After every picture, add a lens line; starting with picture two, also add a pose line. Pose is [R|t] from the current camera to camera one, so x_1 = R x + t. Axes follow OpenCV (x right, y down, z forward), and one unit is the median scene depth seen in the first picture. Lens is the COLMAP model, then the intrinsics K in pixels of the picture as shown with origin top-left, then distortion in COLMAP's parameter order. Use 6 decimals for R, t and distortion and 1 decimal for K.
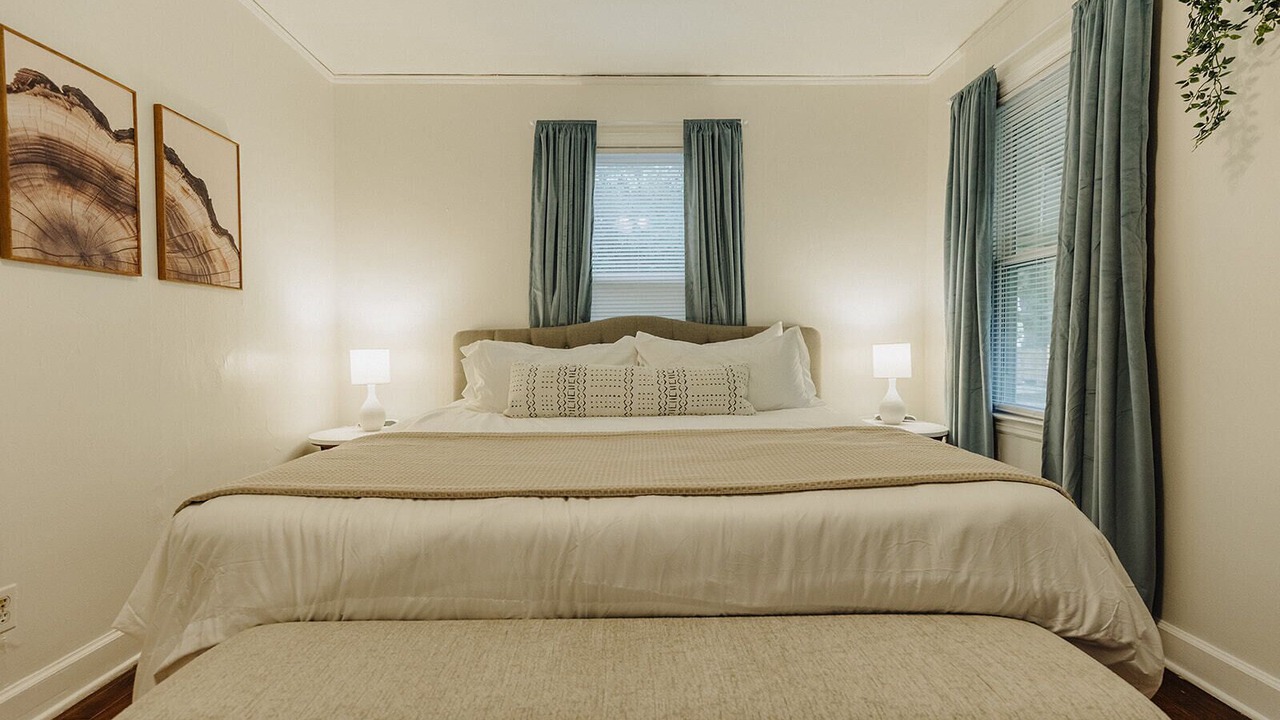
lens RADIAL K [[582.2, 0, 651.6], [0, 582.2, 362.3], [0, 0, 1]] dist [0.006963, -0.000557]
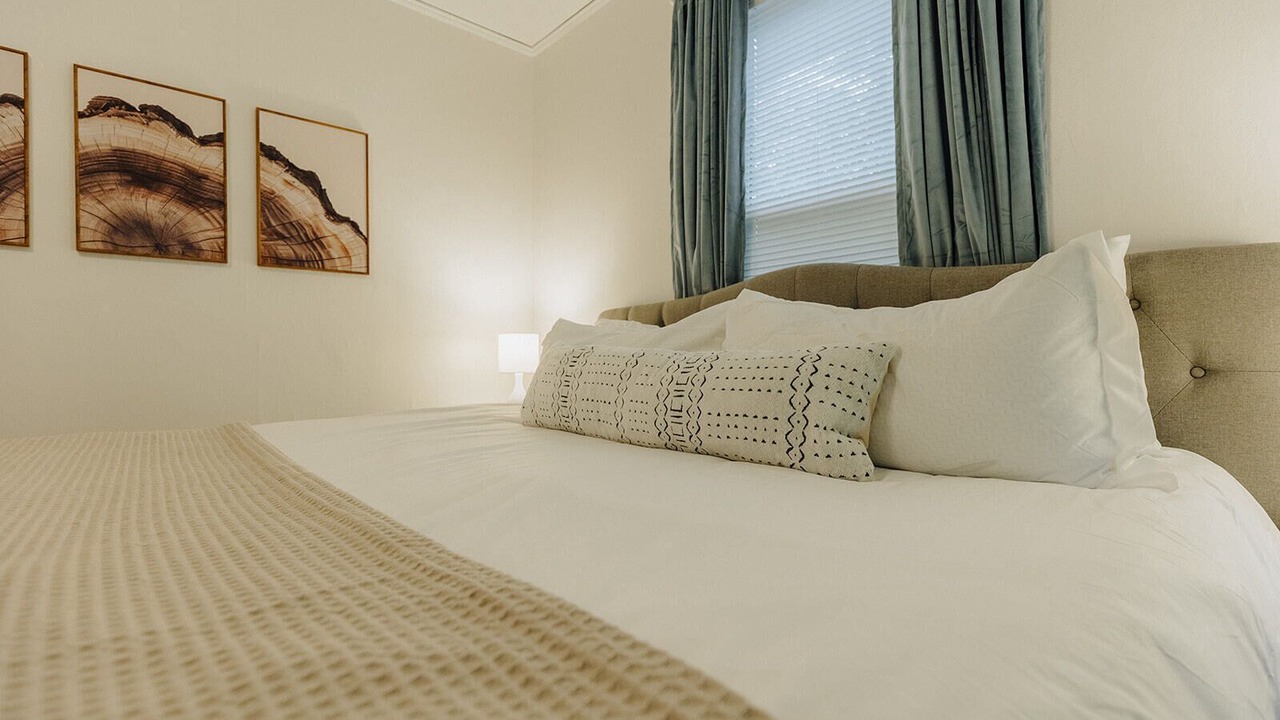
lens RADIAL K [[582.2, 0, 651.6], [0, 582.2, 362.3], [0, 0, 1]] dist [0.006963, -0.000557]
pose [[0.640378, 0.013689, -0.767938, 0.428603], [-0.025031, 0.999682, -0.003054, 0.023131], [0.767652, 0.021178, 0.640517, 0.755786]]
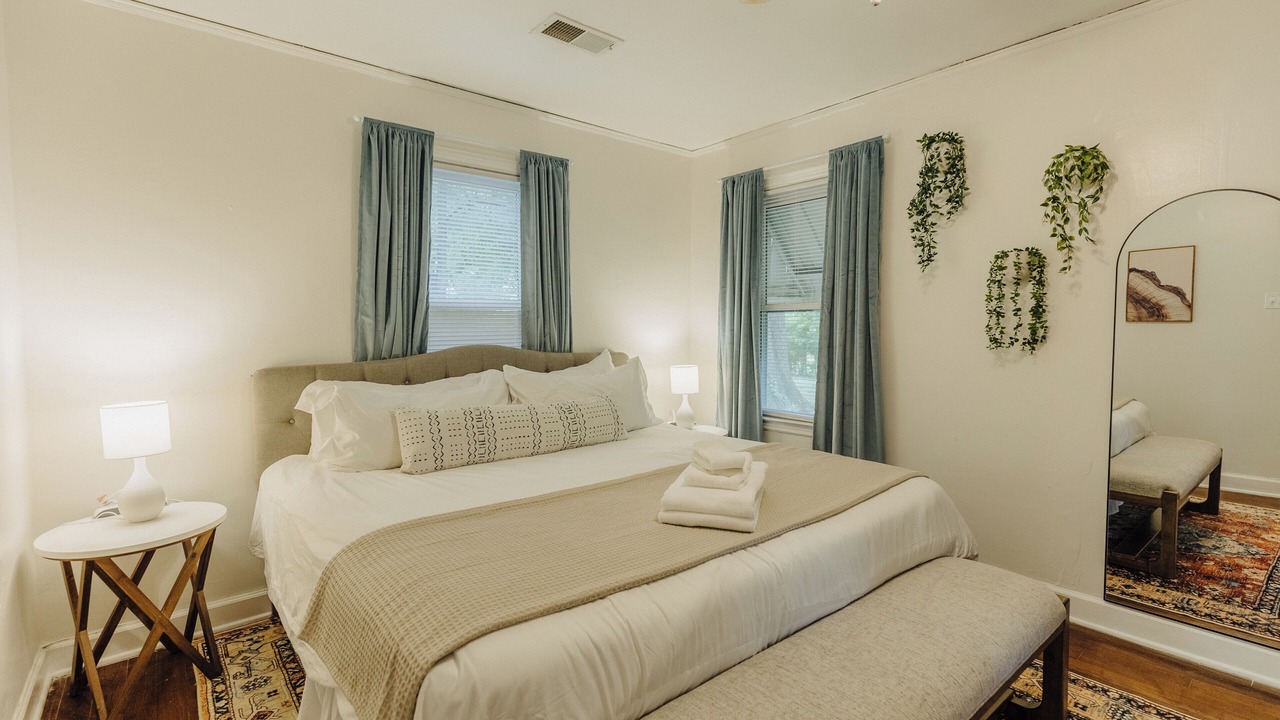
lens RADIAL K [[582.2, 0, 651.6], [0, 582.2, 362.3], [0, 0, 1]] dist [0.006963, -0.000557]
pose [[0.774666, -0.033478, 0.631484, -0.578989], [0.016188, 0.999320, 0.033122, -0.110081], [-0.632164, -0.015436, 0.774681, 0.100888]]
